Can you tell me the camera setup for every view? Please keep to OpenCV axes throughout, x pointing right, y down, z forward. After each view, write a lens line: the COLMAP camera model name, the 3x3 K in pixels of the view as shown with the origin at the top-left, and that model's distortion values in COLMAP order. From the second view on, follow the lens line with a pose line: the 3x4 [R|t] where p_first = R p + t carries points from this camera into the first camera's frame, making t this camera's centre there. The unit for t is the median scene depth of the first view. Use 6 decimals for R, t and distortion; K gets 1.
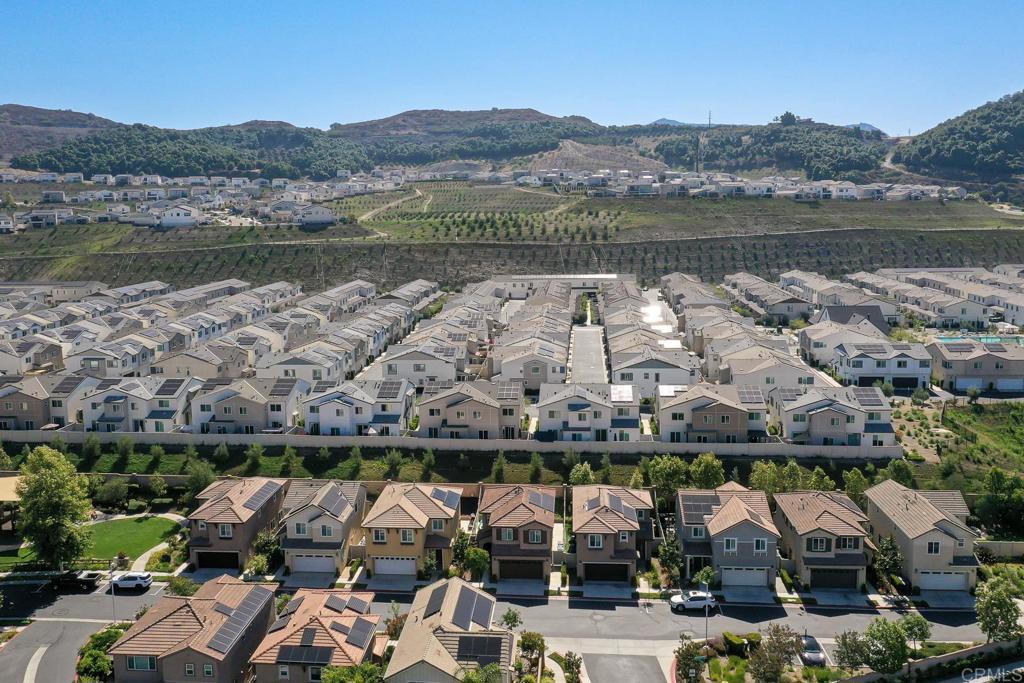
lens RADIAL K [[888.9, 0, 514.8], [0, 888.9, 326.5], [0, 0, 1]] dist [-0.005439, -0.006609]
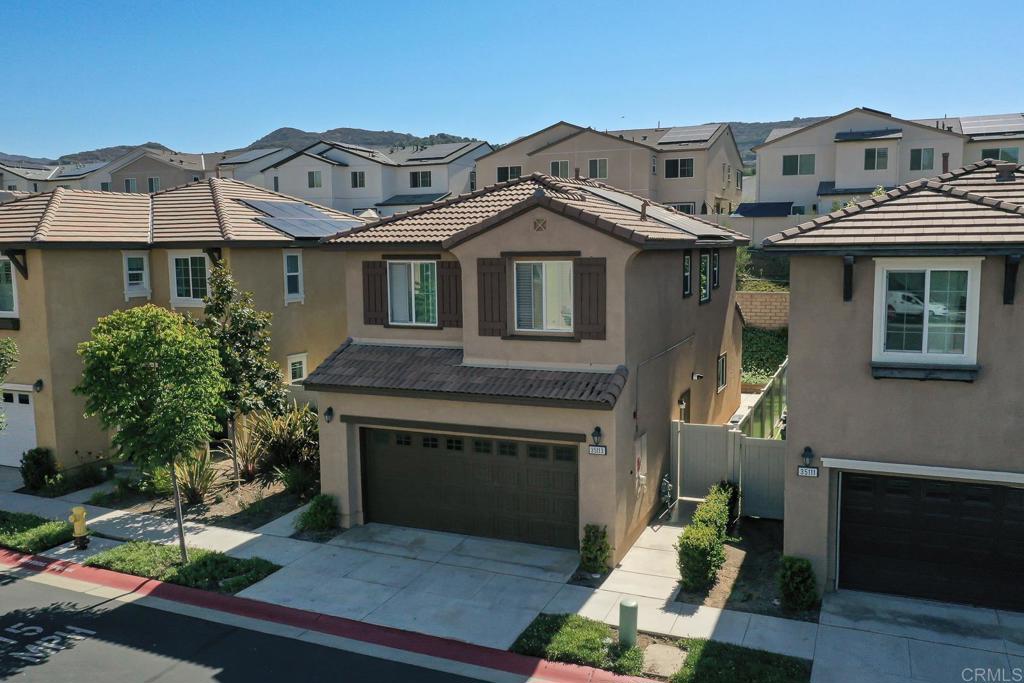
lens RADIAL K [[888.9, 0, 514.8], [0, 888.9, 326.5], [0, 0, 1]] dist [-0.005439, -0.006609]
pose [[0.948010, 0.037700, -0.316000, 0.072332], [-0.043119, 0.999018, -0.010171, 0.243523], [0.315306, 0.023268, 0.948705, 0.833135]]
